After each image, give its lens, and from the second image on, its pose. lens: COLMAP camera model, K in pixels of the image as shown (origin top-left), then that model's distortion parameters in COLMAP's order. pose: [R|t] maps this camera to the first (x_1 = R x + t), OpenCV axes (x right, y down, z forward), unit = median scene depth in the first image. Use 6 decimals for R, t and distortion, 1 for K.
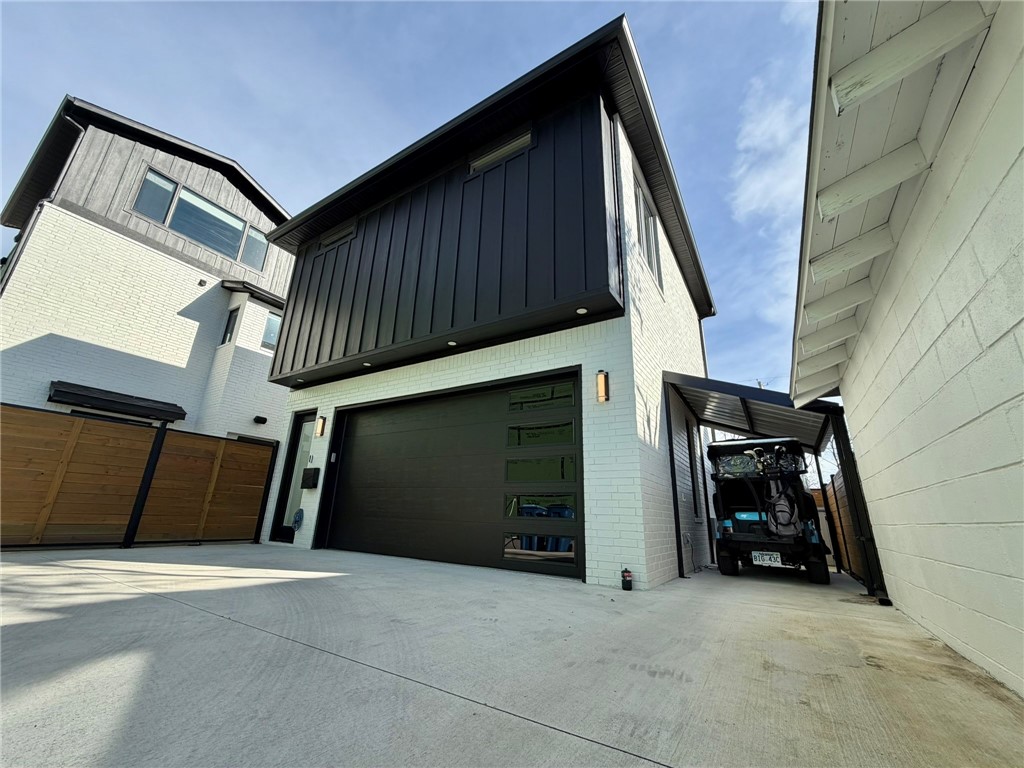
lens RADIAL K [[408.1, 0, 509.0], [0, 408.1, 379.9], [0, 0, 1]] dist [-0.002789, 0.000722]
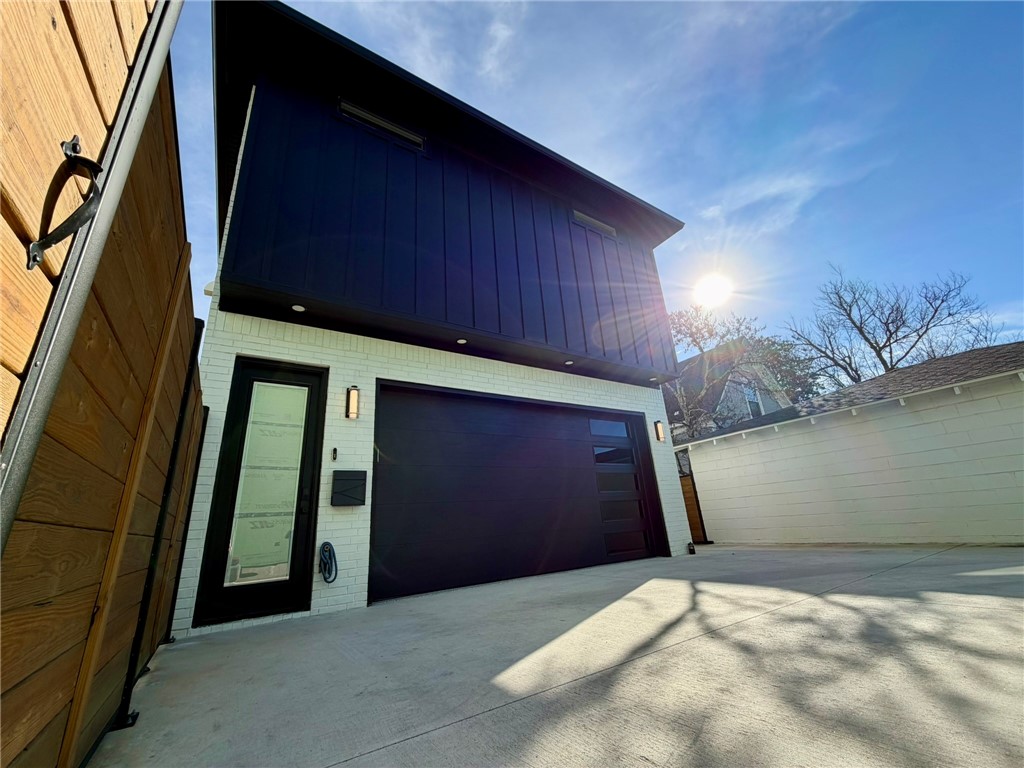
lens RADIAL K [[408.1, 0, 509.1], [0, 408.1, 385.2], [0, 0, 1]] dist [-0.002789, 0.000722]
pose [[0.414617, 0.246892, 0.875864, -0.943604], [-0.194110, 0.964335, -0.179942, 0.159861], [-0.889052, -0.095407, 0.447754, 0.545272]]
